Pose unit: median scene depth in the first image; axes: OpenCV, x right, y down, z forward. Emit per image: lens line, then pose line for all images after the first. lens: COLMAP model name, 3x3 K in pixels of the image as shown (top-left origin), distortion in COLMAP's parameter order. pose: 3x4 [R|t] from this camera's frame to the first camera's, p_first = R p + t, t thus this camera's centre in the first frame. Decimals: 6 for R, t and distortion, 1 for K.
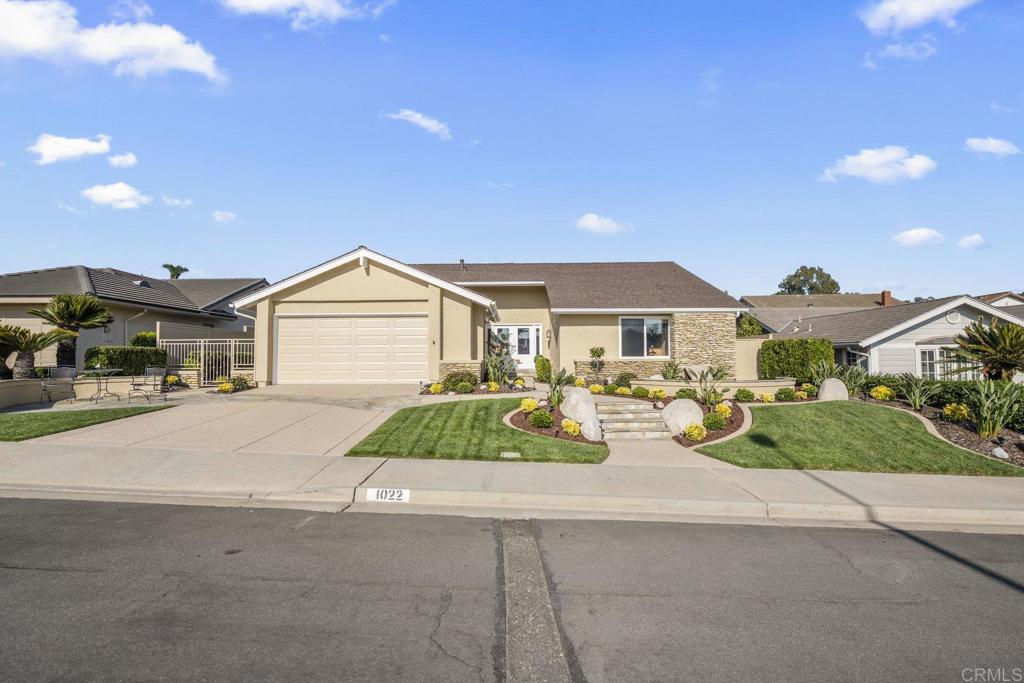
lens RADIAL K [[499.8, 0, 511.6], [0, 499.8, 341.1], [0, 0, 1]] dist [0.000097, -0.000018]
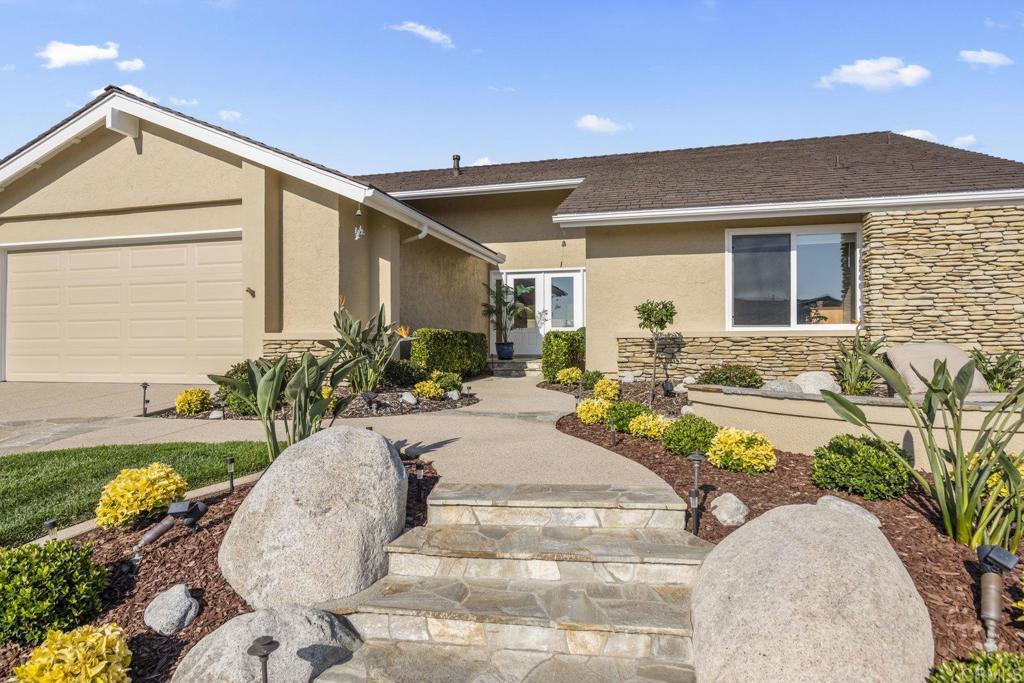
lens RADIAL K [[631.5, 0, 513.4], [0, 631.5, 342.1], [0, 0, 1]] dist [-0.003971, 0.000581]
pose [[0.968194, -0.001122, -0.250198, 0.182762], [0.009706, 0.999406, 0.033081, 0.026133], [0.250012, -0.034457, 0.967629, 0.463726]]
